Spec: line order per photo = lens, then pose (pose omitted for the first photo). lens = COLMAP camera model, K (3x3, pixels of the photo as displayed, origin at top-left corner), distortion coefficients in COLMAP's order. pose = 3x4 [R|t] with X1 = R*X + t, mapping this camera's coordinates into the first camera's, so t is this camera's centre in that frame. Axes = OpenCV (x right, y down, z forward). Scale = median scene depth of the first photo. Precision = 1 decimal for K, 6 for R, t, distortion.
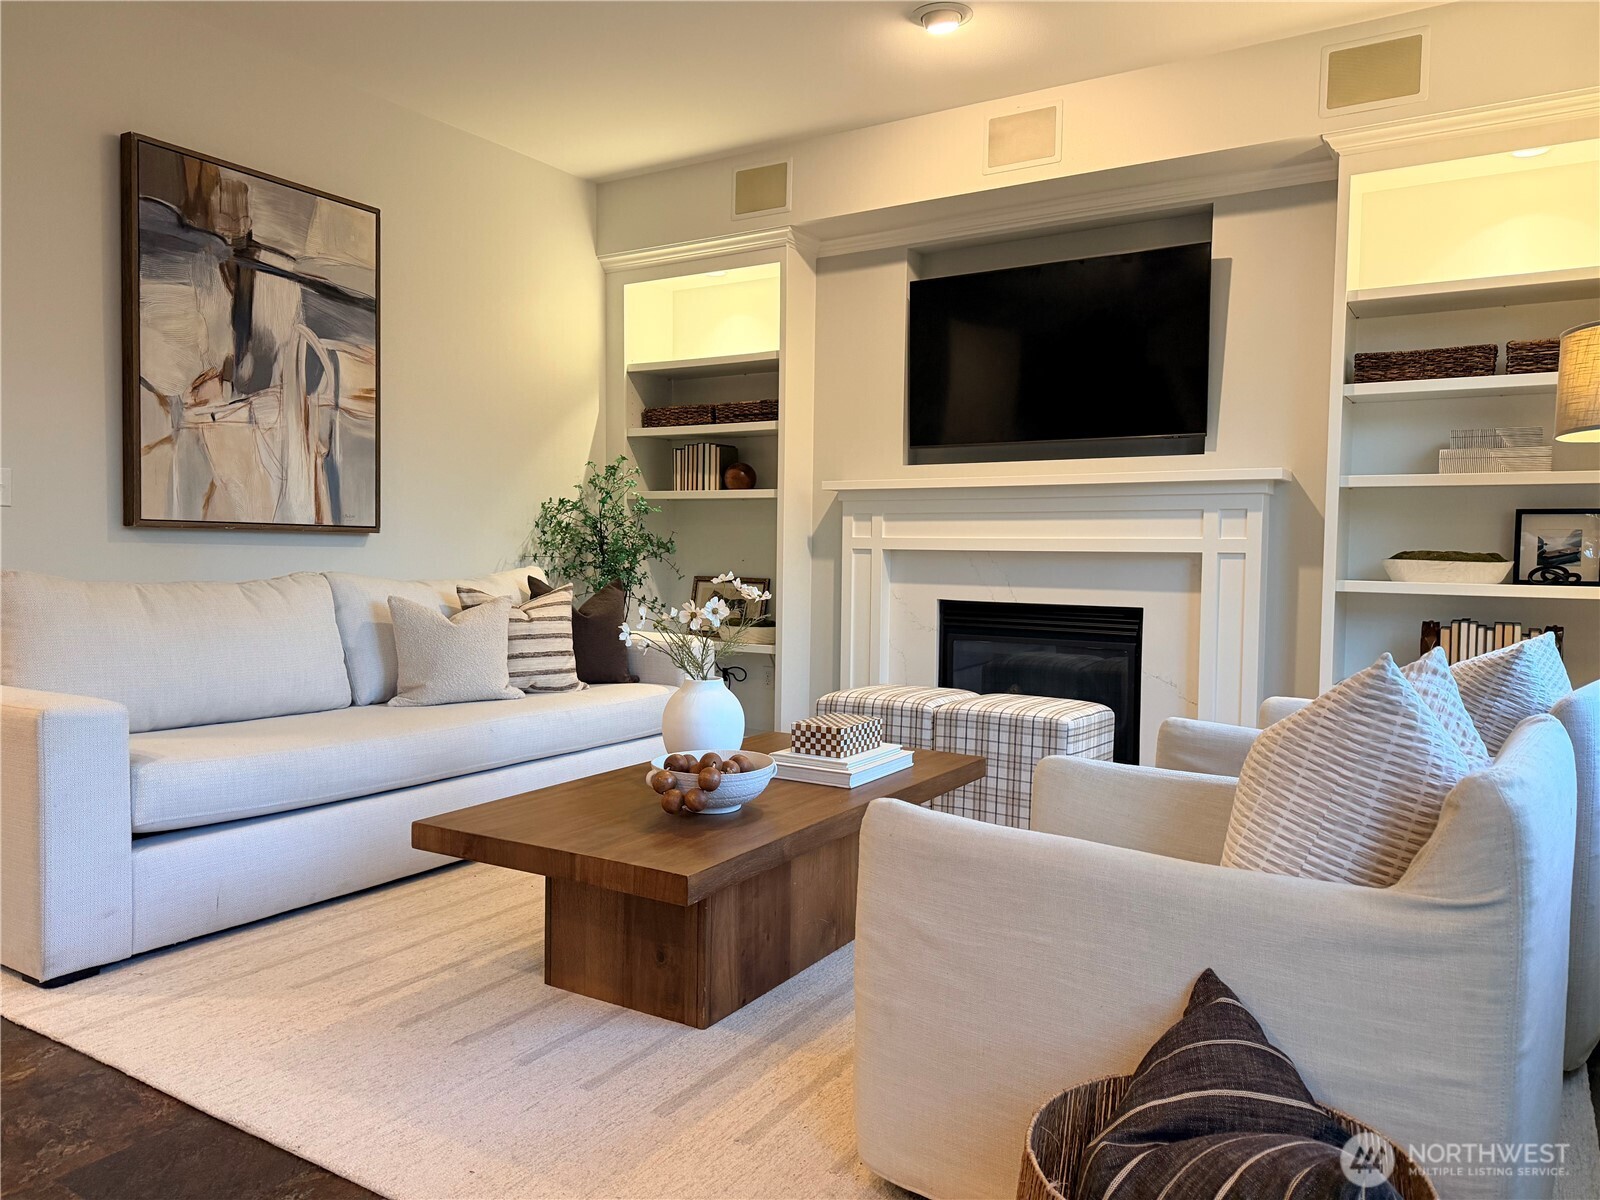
lens RADIAL K [[1130.9, 0, 797.5], [0, 1130.9, 600.0], [0, 0, 1]] dist [0.010390, -0.020153]
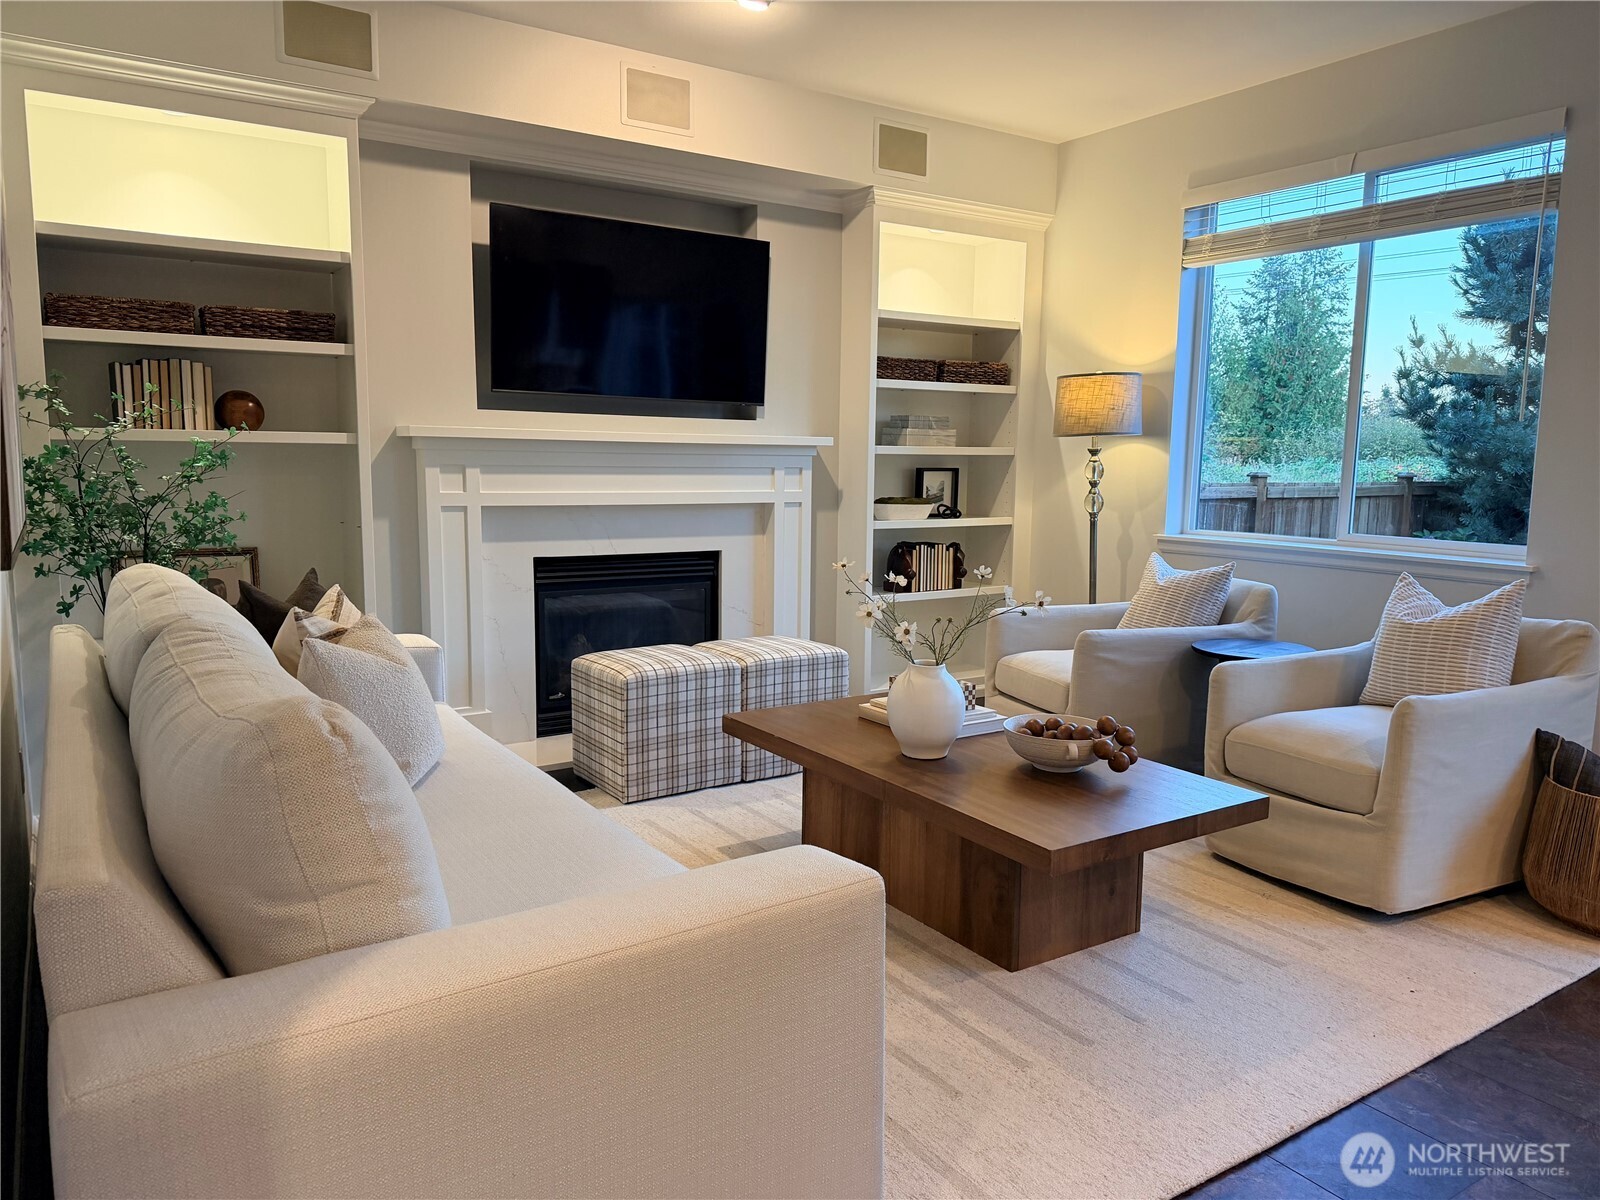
lens RADIAL K [[1130.9, 0, 798.4], [0, 1130.9, 601.7], [0, 0, 1]] dist [0.010390, -0.020153]
pose [[0.413413, -0.121894, 0.902348, -0.727174], [0.032177, 0.992336, 0.119308, -0.078481], [-0.909975, -0.020289, 0.414167, 0.456930]]
